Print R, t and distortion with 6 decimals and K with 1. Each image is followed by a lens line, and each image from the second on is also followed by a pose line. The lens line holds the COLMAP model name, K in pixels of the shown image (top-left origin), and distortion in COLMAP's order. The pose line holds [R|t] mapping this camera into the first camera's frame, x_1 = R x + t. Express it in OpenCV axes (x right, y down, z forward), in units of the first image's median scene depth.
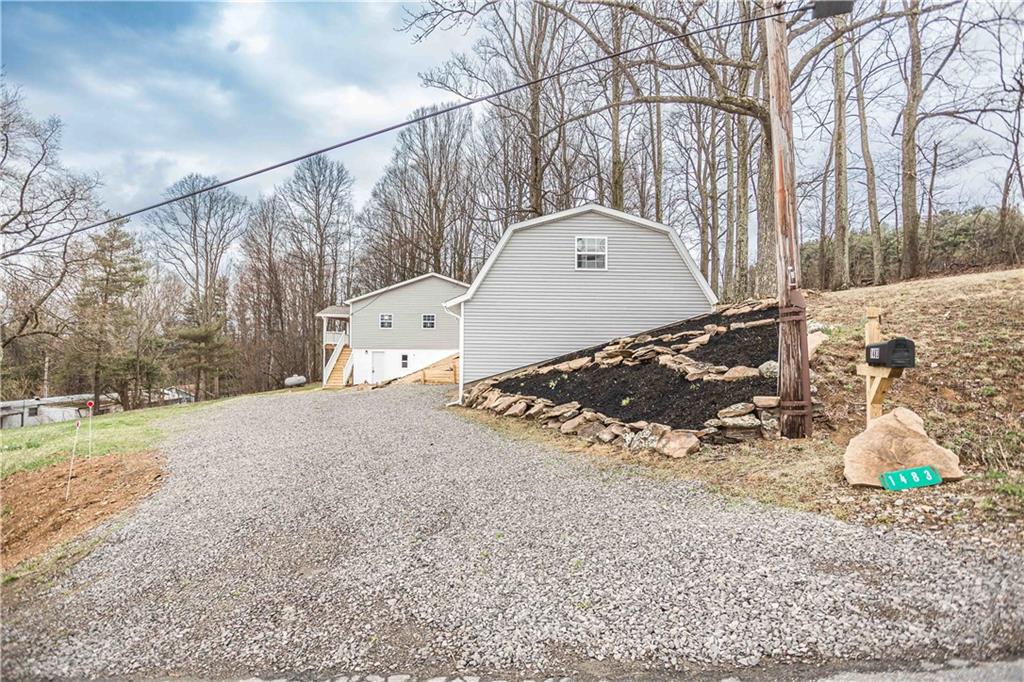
lens RADIAL K [[508.0, 0, 504.1], [0, 508.0, 337.2], [0, 0, 1]] dist [-0.079807, 0.039472]
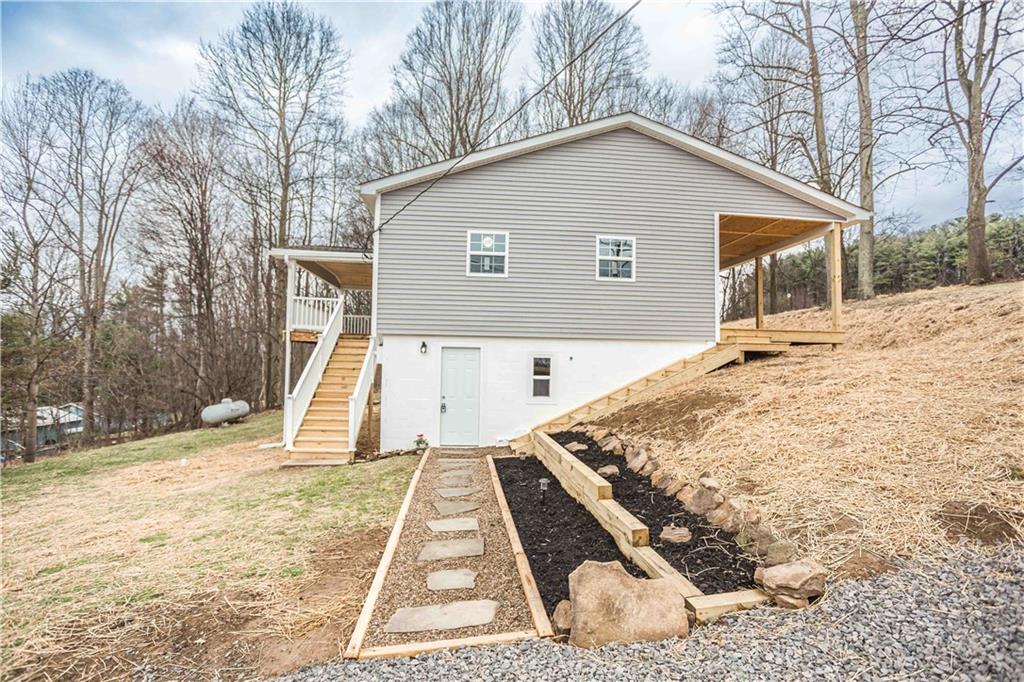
lens RADIAL K [[508.0, 0, 504.1], [0, 508.0, 337.2], [0, 0, 1]] dist [-0.079807, 0.039472]
pose [[0.997645, 0.013735, 0.067202, -0.217155], [-0.012348, 0.999703, -0.021014, 0.025781], [-0.067471, 0.020134, 0.997518, 0.601122]]
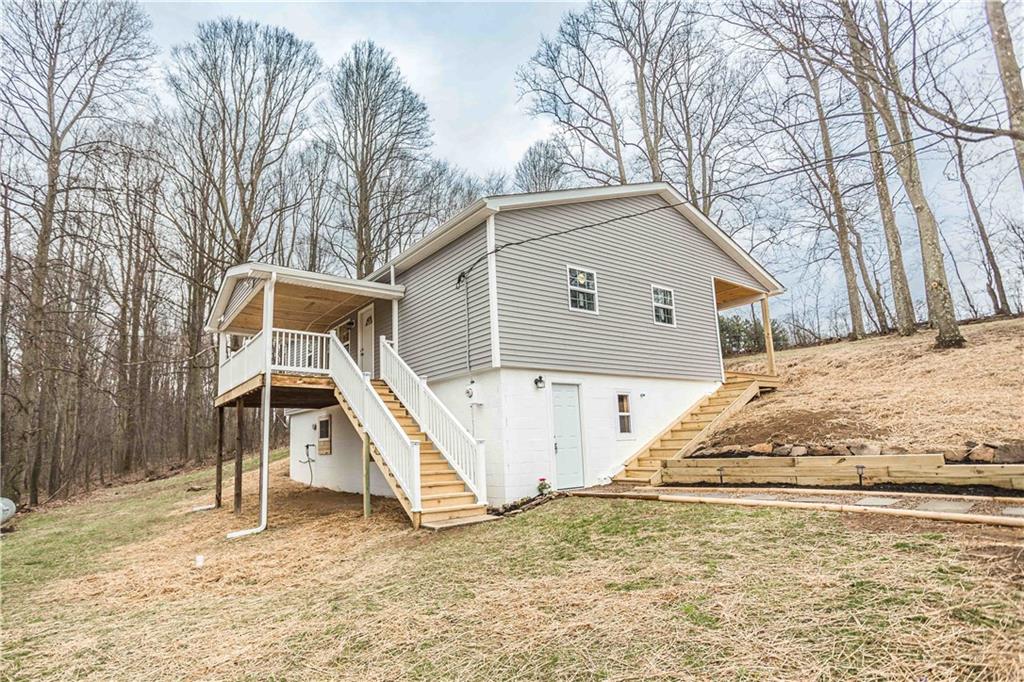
lens RADIAL K [[557.1, 0, 470.2], [0, 557.1, 348.4], [0, 0, 1]] dist [-0.053516, 0.001134]
pose [[0.821457, 0.067231, 0.566294, -0.438306], [0.024313, 0.987994, -0.152564, 0.052002], [-0.569752, 0.139093, 0.809960, 0.673820]]
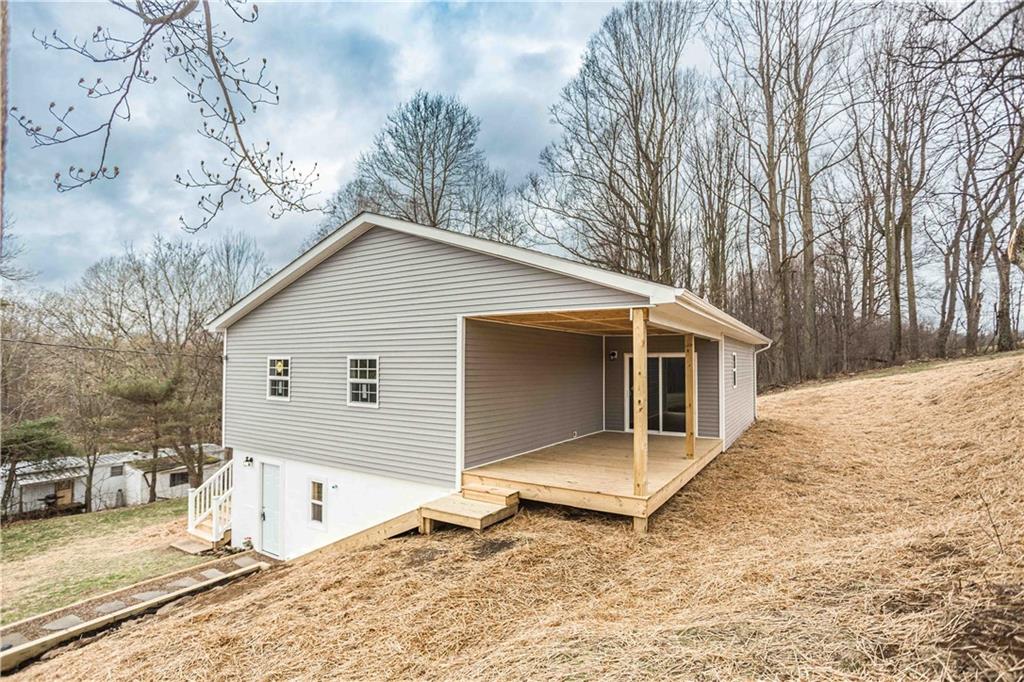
lens RADIAL K [[506.9, 0, 499.1], [0, 506.9, 351.2], [0, 0, 1]] dist [-0.045030, 0.001190]
pose [[0.829508, -0.020204, -0.558130, 0.071887], [0.019383, 0.999785, -0.007384, -0.039447], [0.558159, -0.004693, 0.829721, 0.712803]]
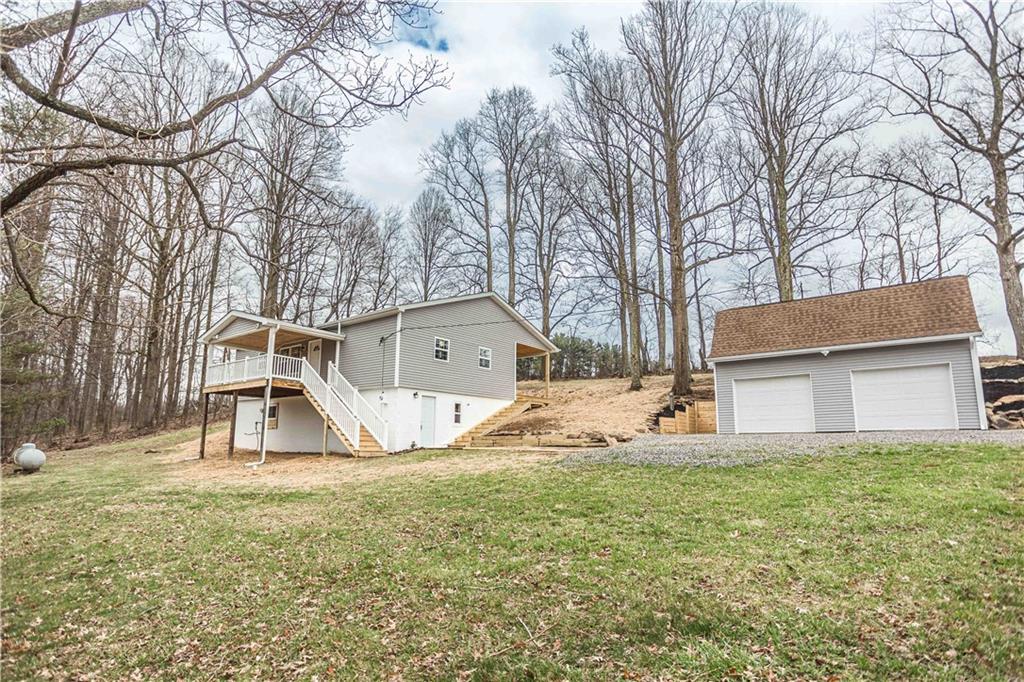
lens RADIAL K [[557.1, 0, 470.2], [0, 557.1, 348.4], [0, 0, 1]] dist [-0.053516, 0.001134]
pose [[0.672094, 0.131264, 0.728738, -0.648425], [-0.028805, 0.988052, -0.151407, 0.065644], [-0.739905, 0.080768, 0.667845, 0.442182]]
